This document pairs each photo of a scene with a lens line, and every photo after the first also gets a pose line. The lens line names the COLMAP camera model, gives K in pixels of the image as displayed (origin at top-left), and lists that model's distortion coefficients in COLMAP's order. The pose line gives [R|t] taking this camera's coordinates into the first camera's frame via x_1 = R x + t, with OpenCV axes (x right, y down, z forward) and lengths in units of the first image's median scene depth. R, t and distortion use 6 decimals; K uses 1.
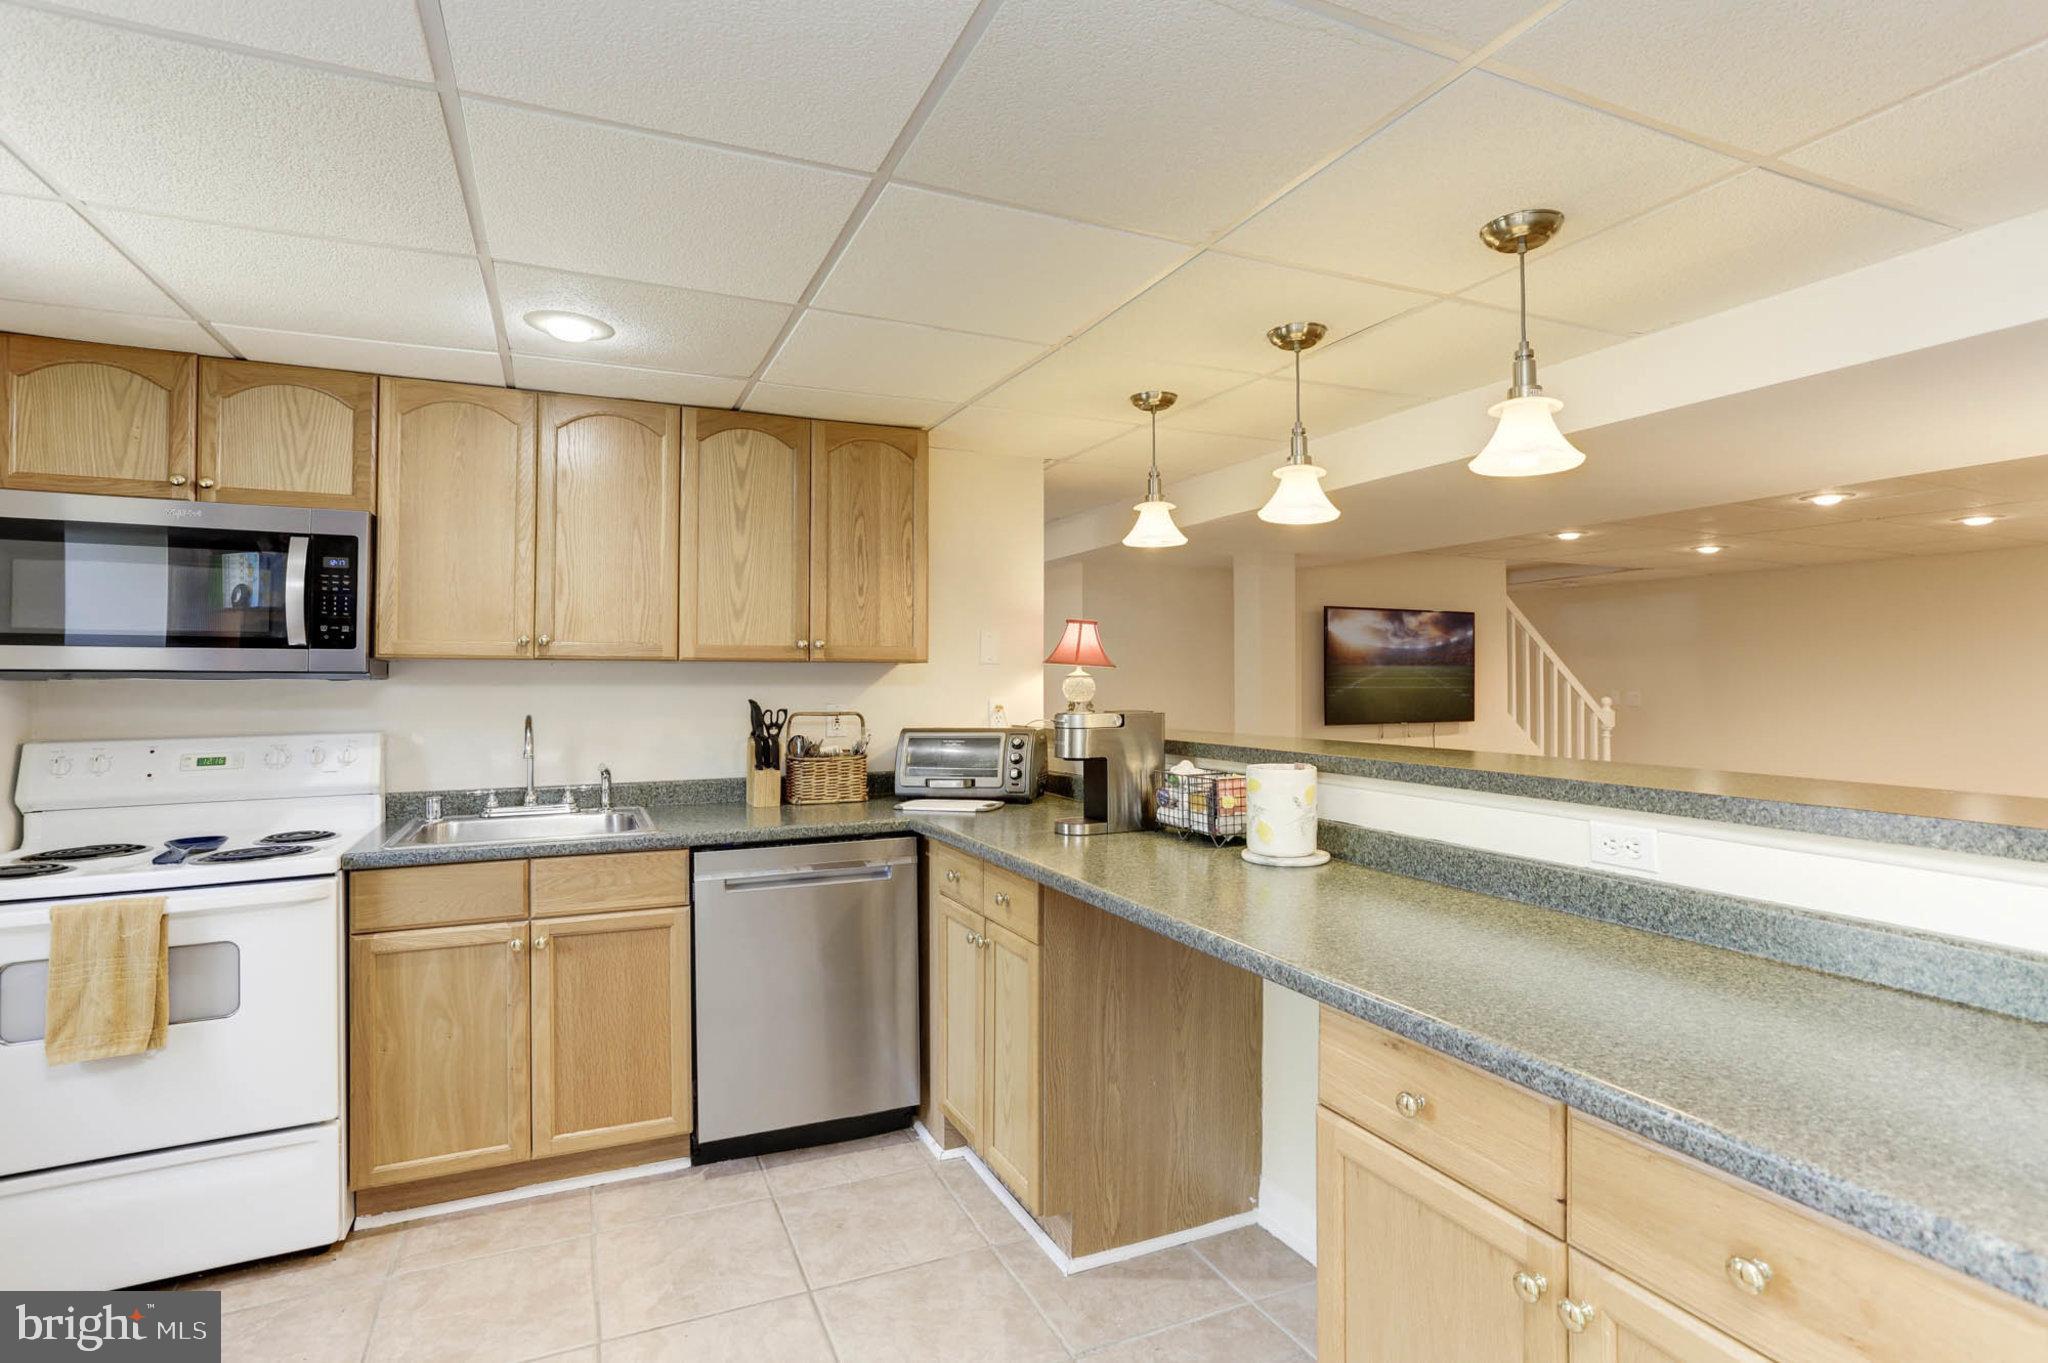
lens RADIAL K [[1015.3, 0, 1026.8], [0, 1015.3, 676.5], [0, 0, 1]] dist [-0.026839, -0.000598]
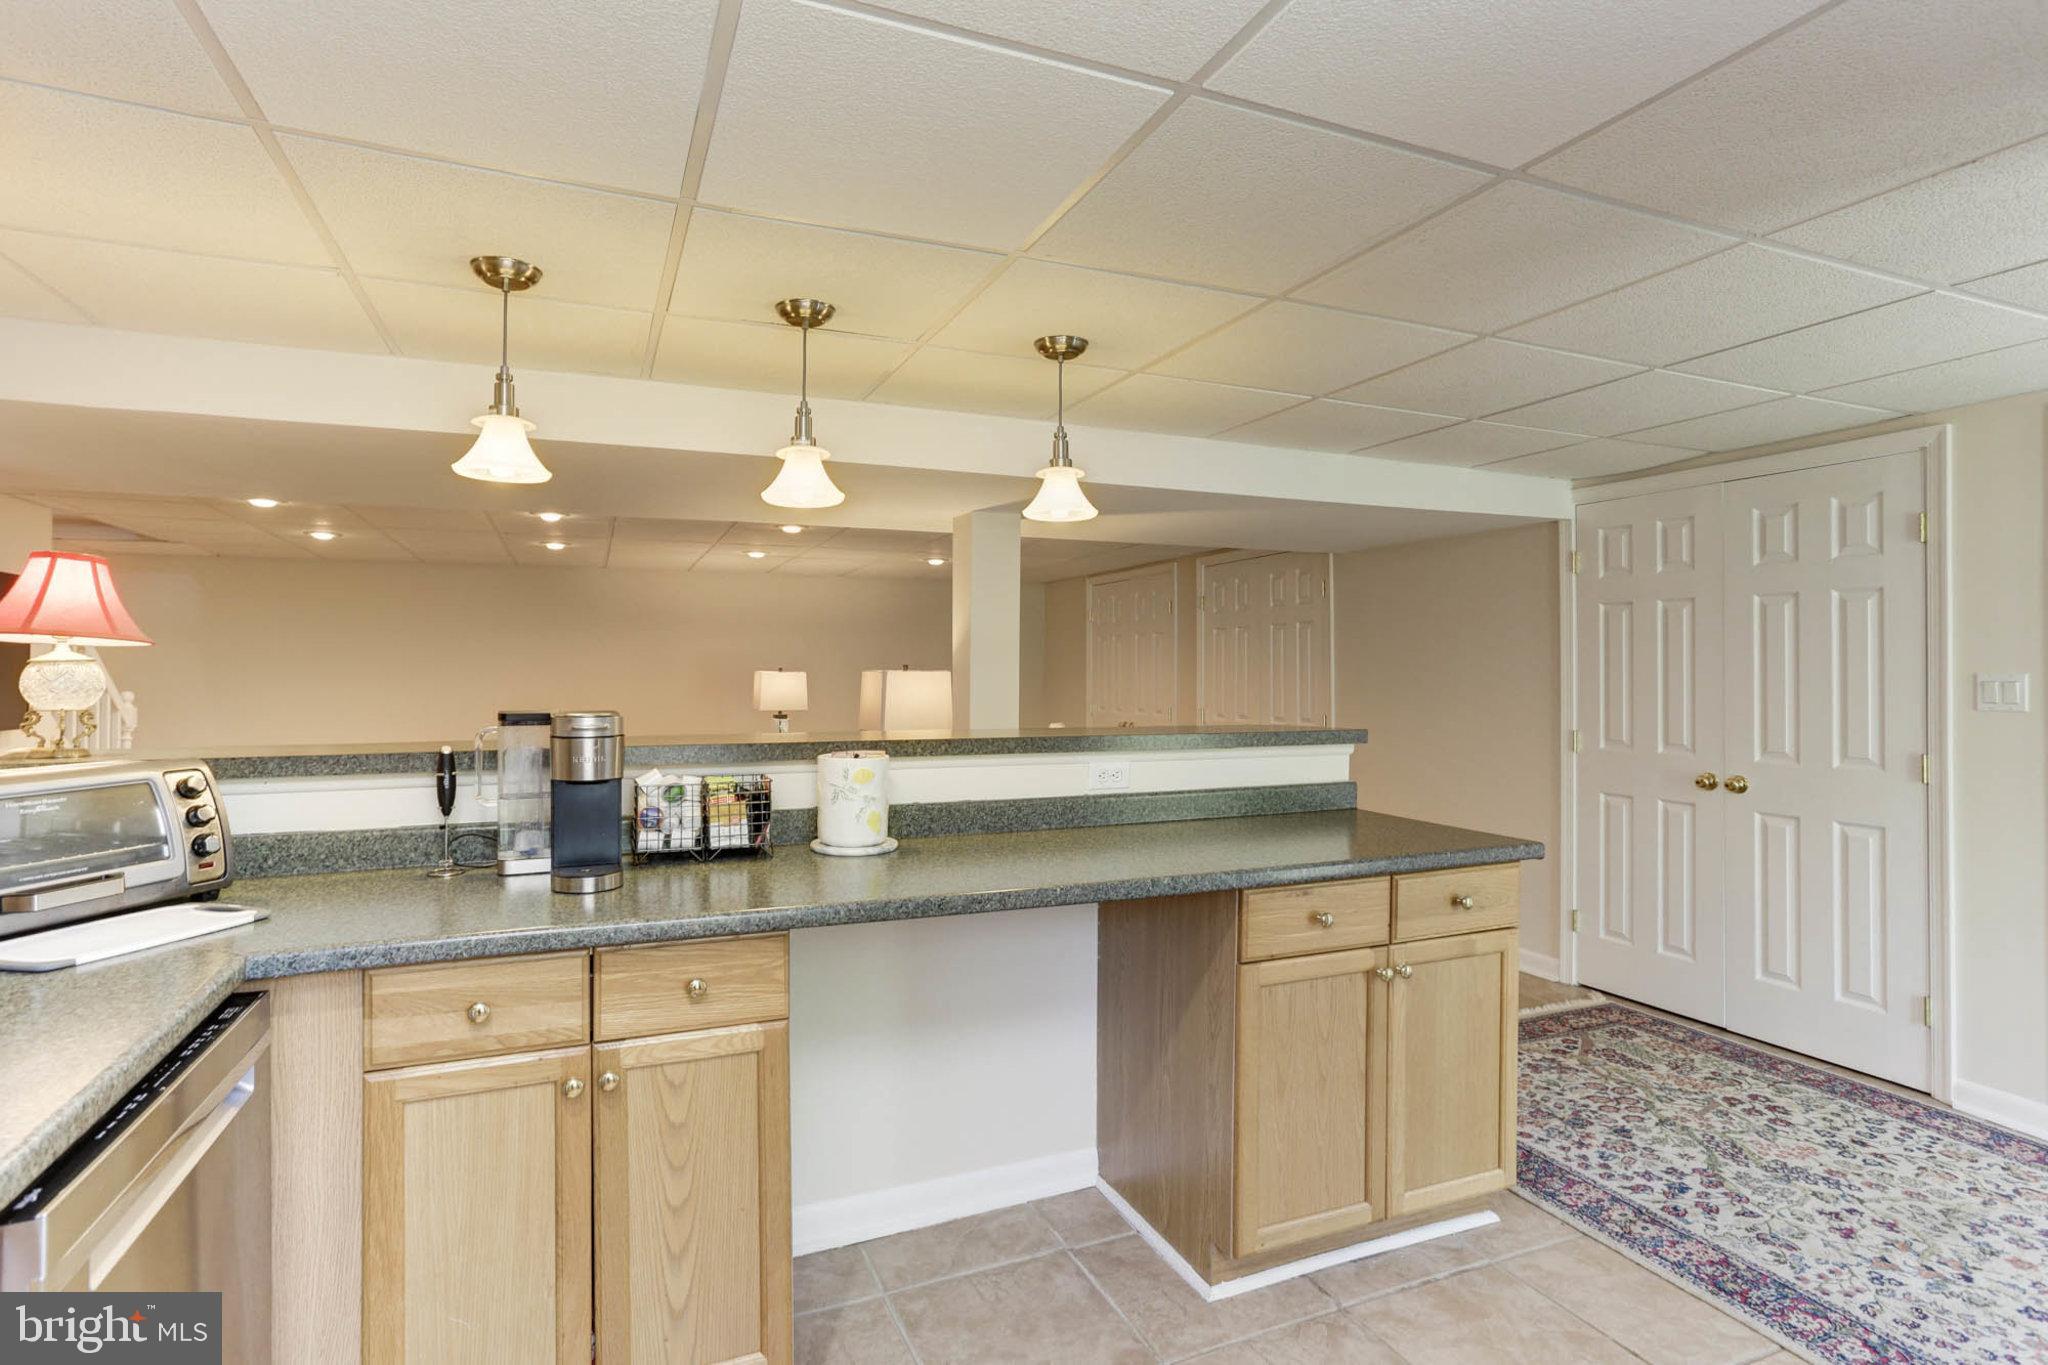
lens RADIAL K [[1015.3, 0, 1024.4], [0, 1015.3, 678.3], [0, 0, 1]] dist [-0.026839, -0.000598]
pose [[0.023463, -0.004467, 0.999715, -0.677991], [-0.005458, 0.999975, 0.004596, 0.007295], [-0.999710, -0.005564, 0.023438, 0.746998]]
